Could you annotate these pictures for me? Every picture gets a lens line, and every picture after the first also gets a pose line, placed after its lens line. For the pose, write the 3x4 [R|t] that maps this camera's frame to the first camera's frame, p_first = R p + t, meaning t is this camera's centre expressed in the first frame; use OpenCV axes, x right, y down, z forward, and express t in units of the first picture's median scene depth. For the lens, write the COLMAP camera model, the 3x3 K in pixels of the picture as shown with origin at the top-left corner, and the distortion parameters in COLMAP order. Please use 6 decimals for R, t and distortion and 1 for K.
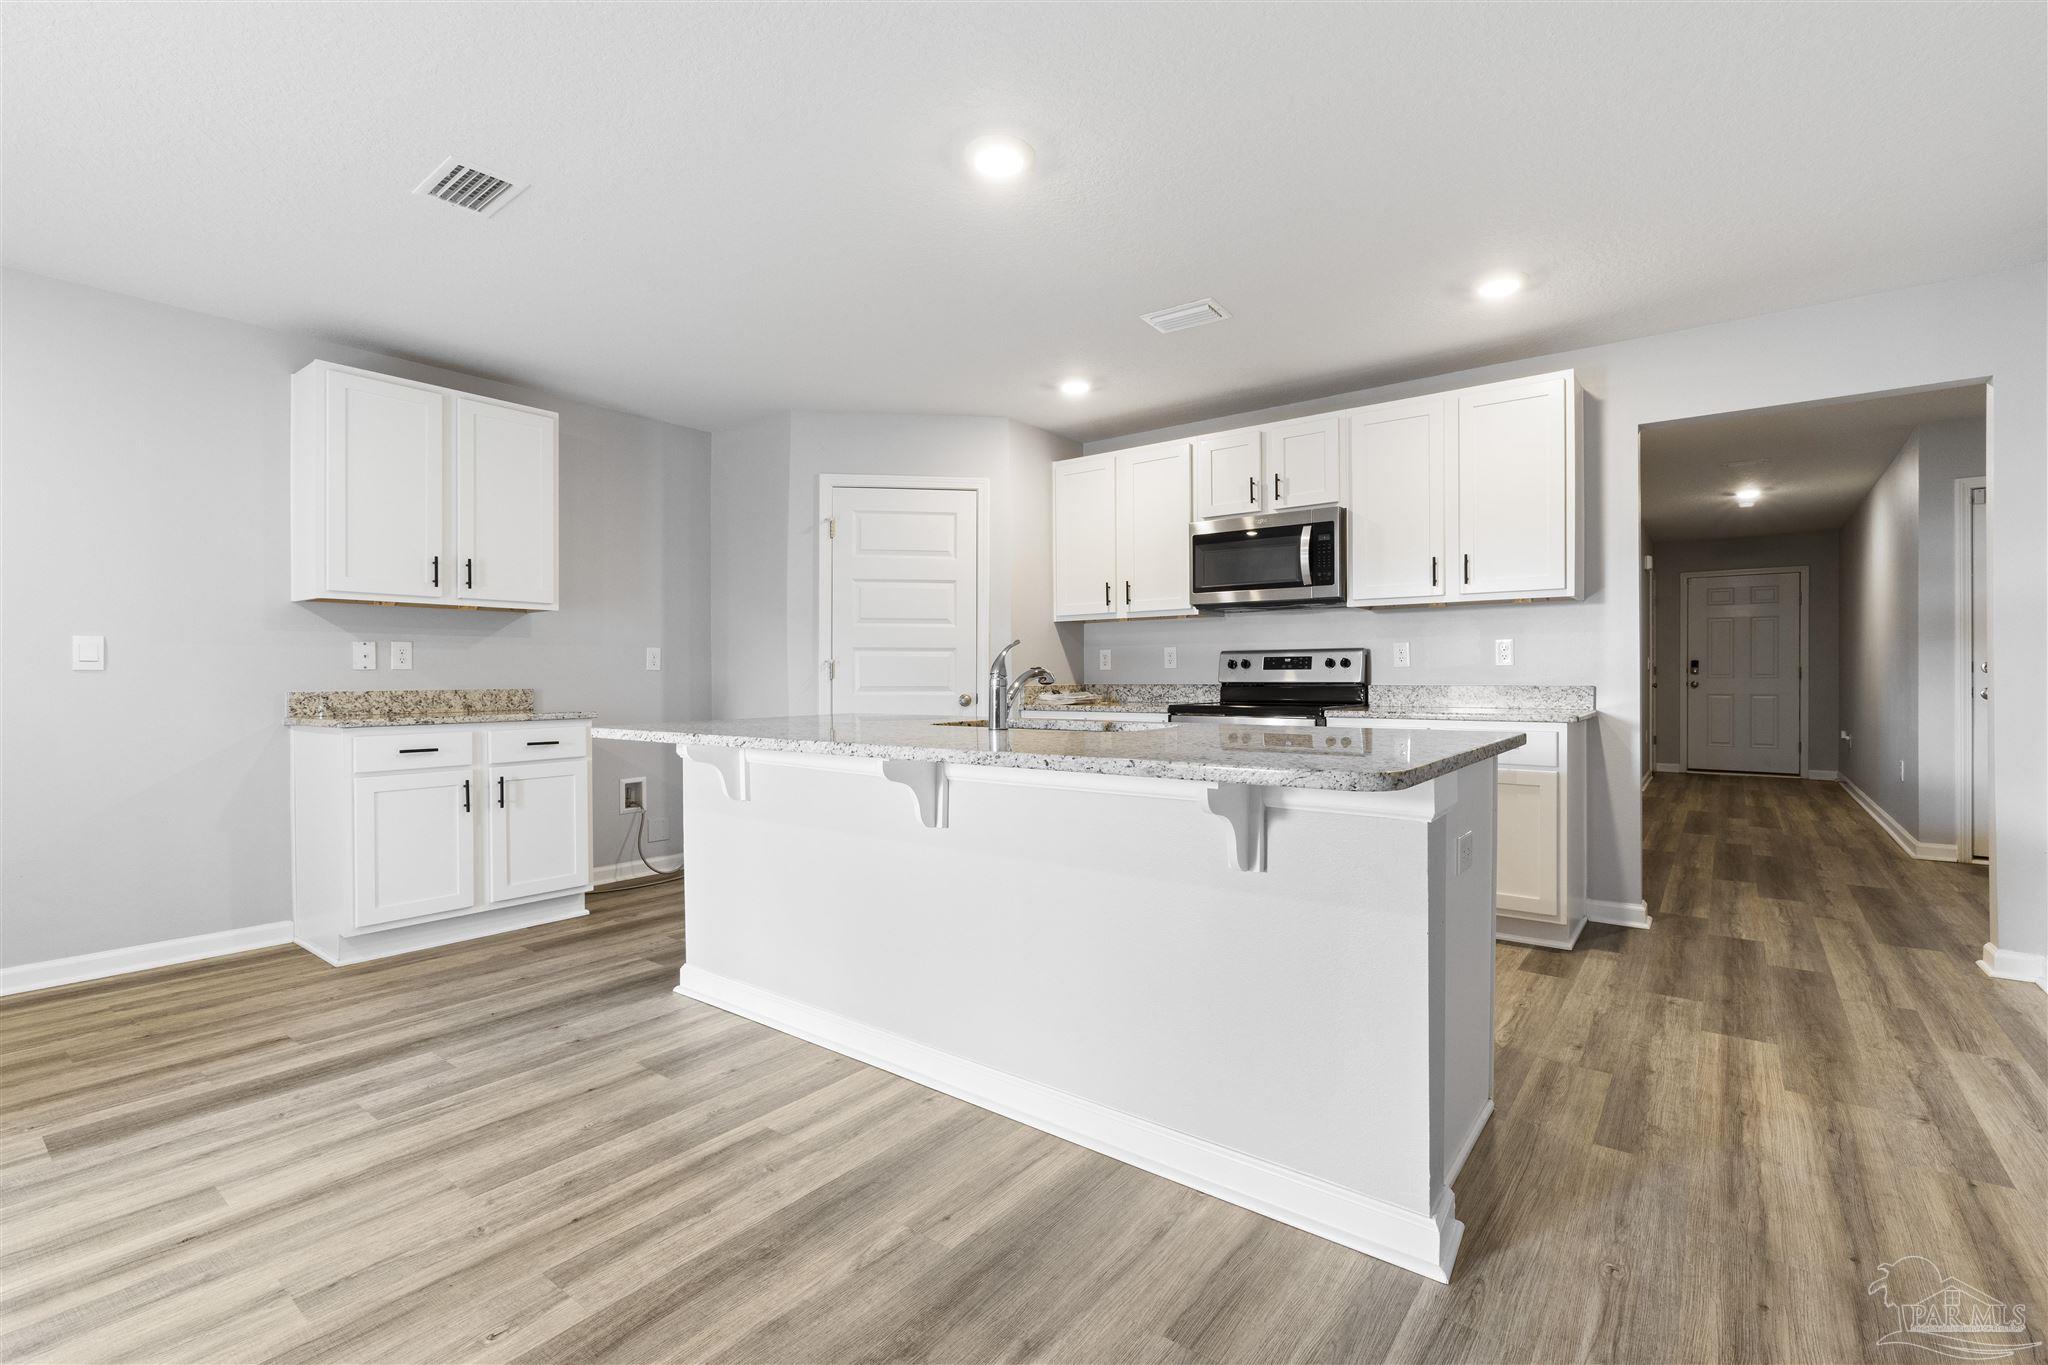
lens RADIAL K [[912.4, 0, 1033.3], [0, 912.4, 679.0], [0, 0, 1]] dist [-0.003347, -0.000046]
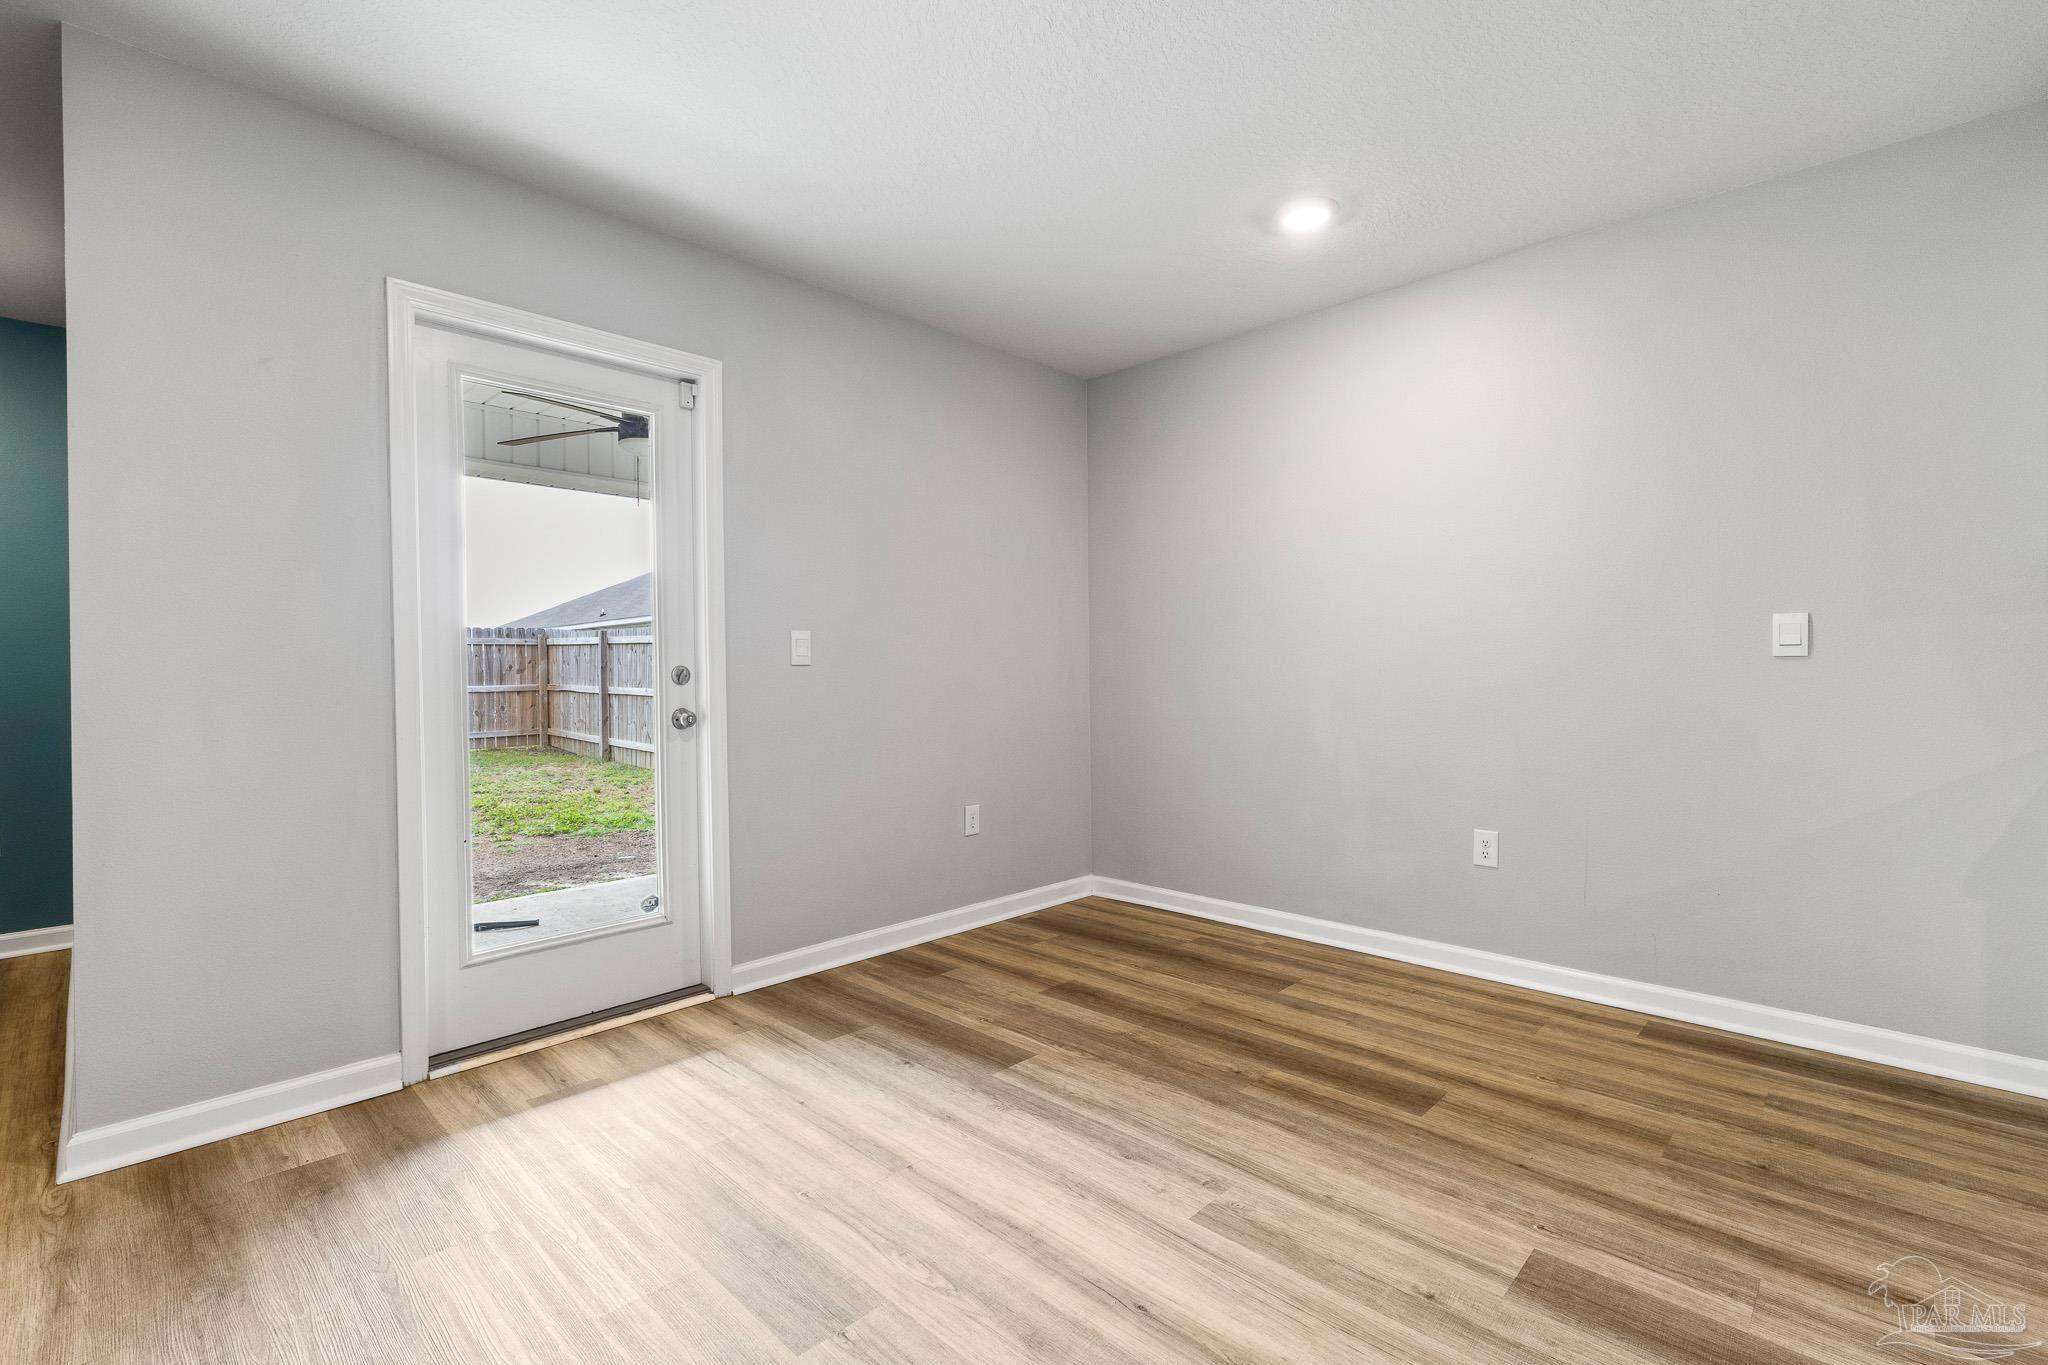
lens RADIAL K [[909.7, 0, 1028.2], [0, 909.7, 675.2], [0, 0, 1]] dist [-0.001821, -0.000839]
pose [[-0.113883, 0.007670, -0.993465, -0.131521], [0.003856, 0.999966, 0.007278, -0.001076], [0.993487, -0.003001, -0.113909, 0.329380]]
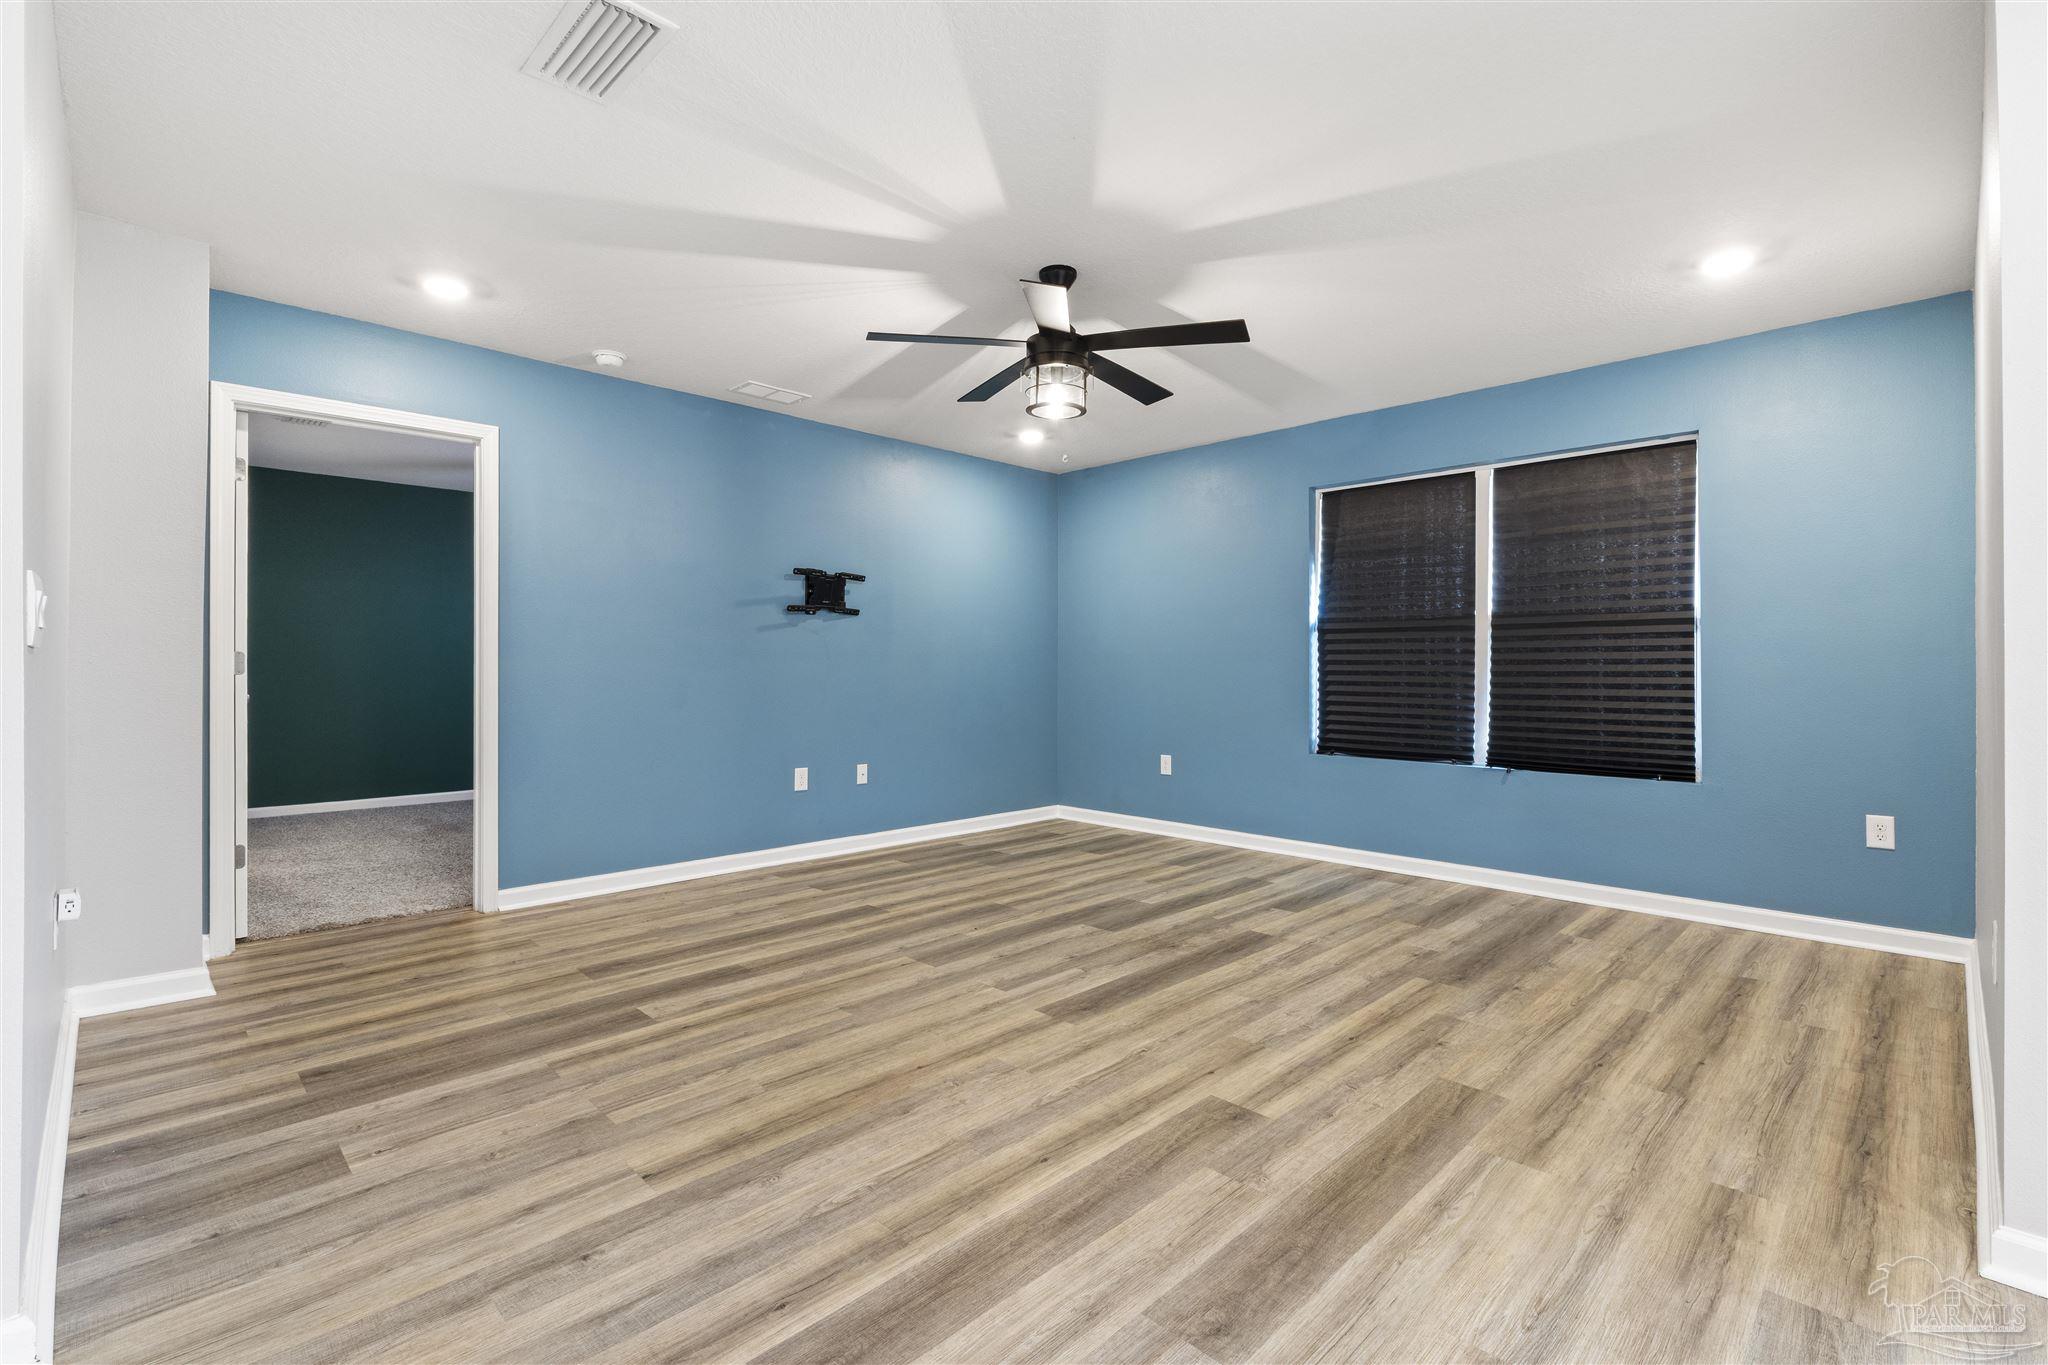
lens RADIAL K [[918.8, 0, 1026.1], [0, 918.8, 664.6], [0, 0, 1]] dist [-0.003956, -0.000308]
pose [[-0.990544, 0.002453, 0.137177, -0.180777], [0.002376, 0.999997, -0.000725, -0.002084], [-0.137178, -0.000392, -0.990546, 0.228635]]
